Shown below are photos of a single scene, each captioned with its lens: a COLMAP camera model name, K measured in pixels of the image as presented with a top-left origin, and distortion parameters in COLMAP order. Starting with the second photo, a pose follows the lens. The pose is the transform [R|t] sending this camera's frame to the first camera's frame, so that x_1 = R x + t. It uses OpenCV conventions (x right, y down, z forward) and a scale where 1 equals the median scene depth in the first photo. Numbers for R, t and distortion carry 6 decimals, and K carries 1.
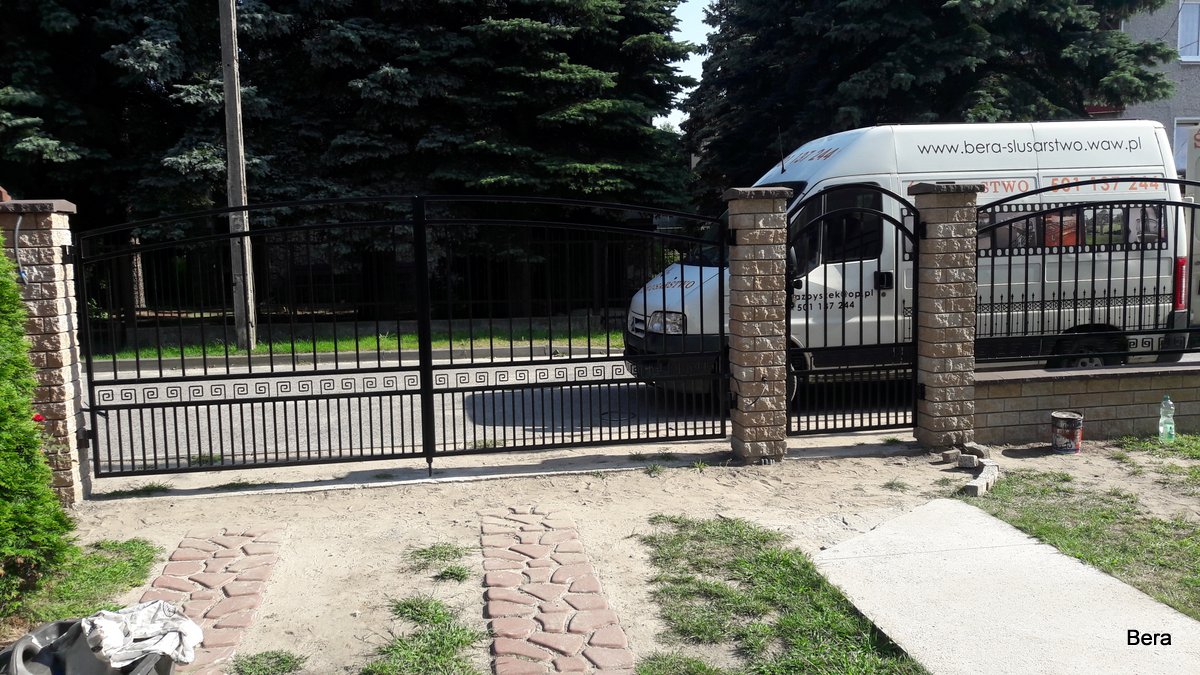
lens RADIAL K [[981.3, 0, 580.1], [0, 981.3, 336.2], [0, 0, 1]] dist [0.144736, -0.260858]
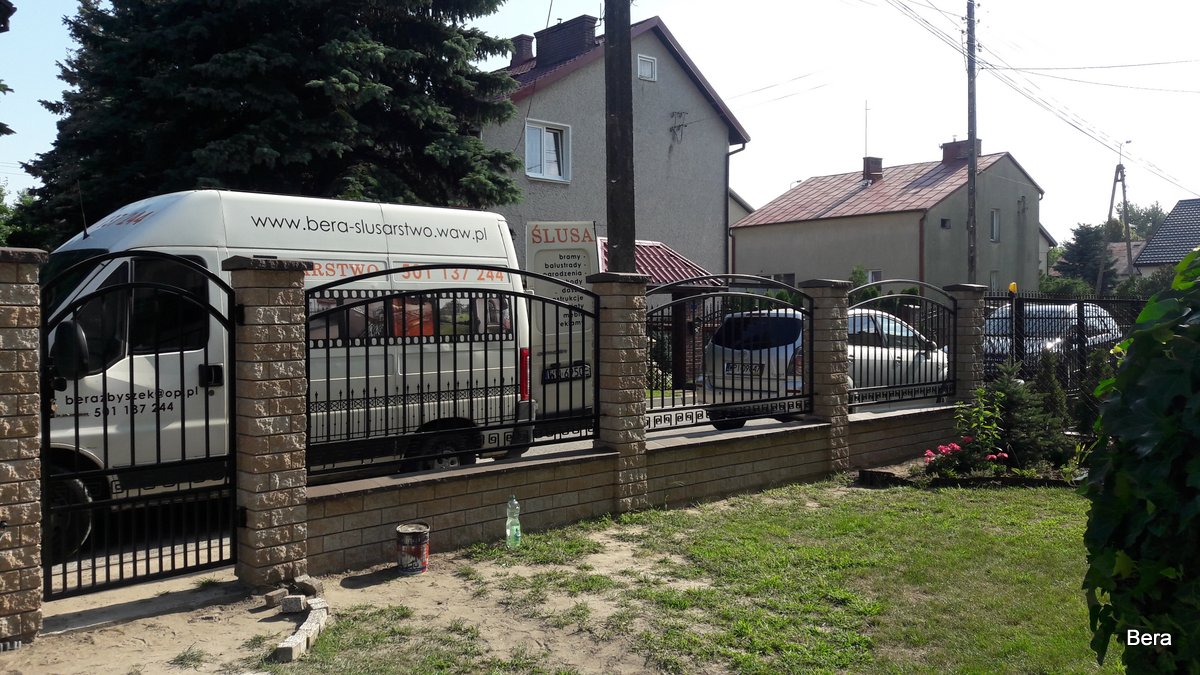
lens RADIAL K [[958.3, 0, 604.0], [0, 958.3, 327.9], [0, 0, 1]] dist [0.014236, -0.033717]
pose [[0.822512, 0.014198, 0.568571, 0.145612], [0.041615, 0.995506, -0.085062, -0.017294], [-0.567224, 0.093625, 0.818225, 0.202910]]
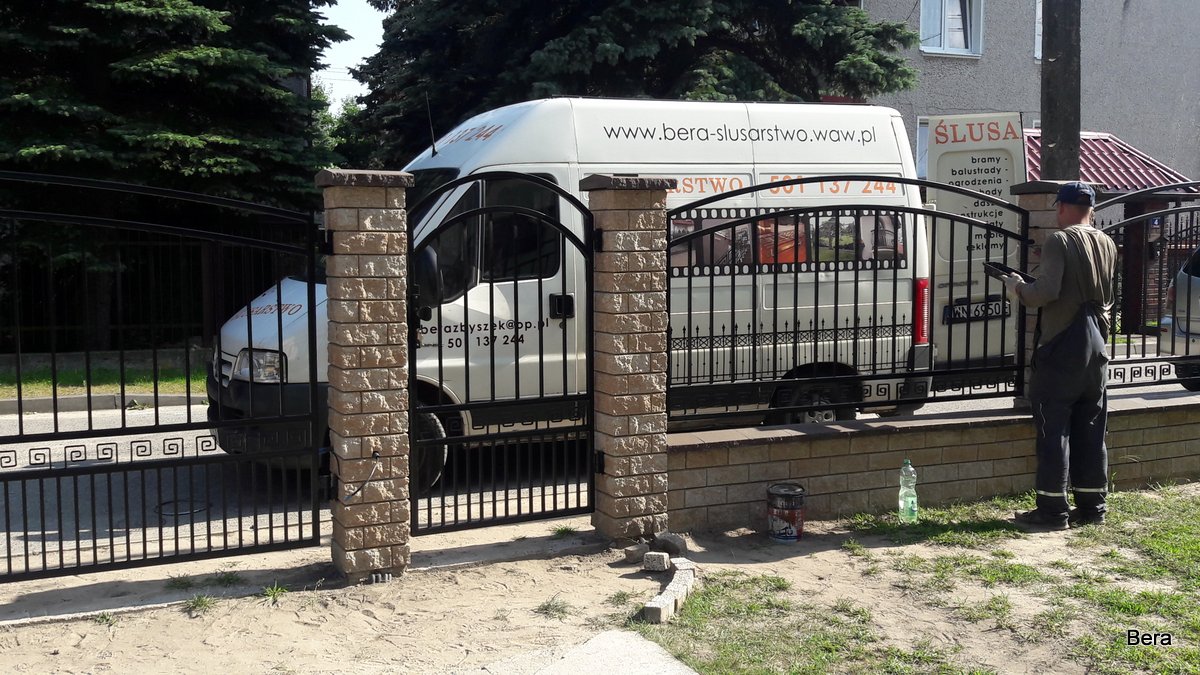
lens RADIAL K [[1183.3, 0, 574.0], [0, 1183.3, 328.8], [0, 0, 1]] dist [0.203379, -0.551616]
pose [[0.968241, -0.001382, 0.250014, 0.111589], [0.008246, 0.999617, -0.026410, -0.018795], [-0.249882, 0.027633, 0.967882, 0.172778]]
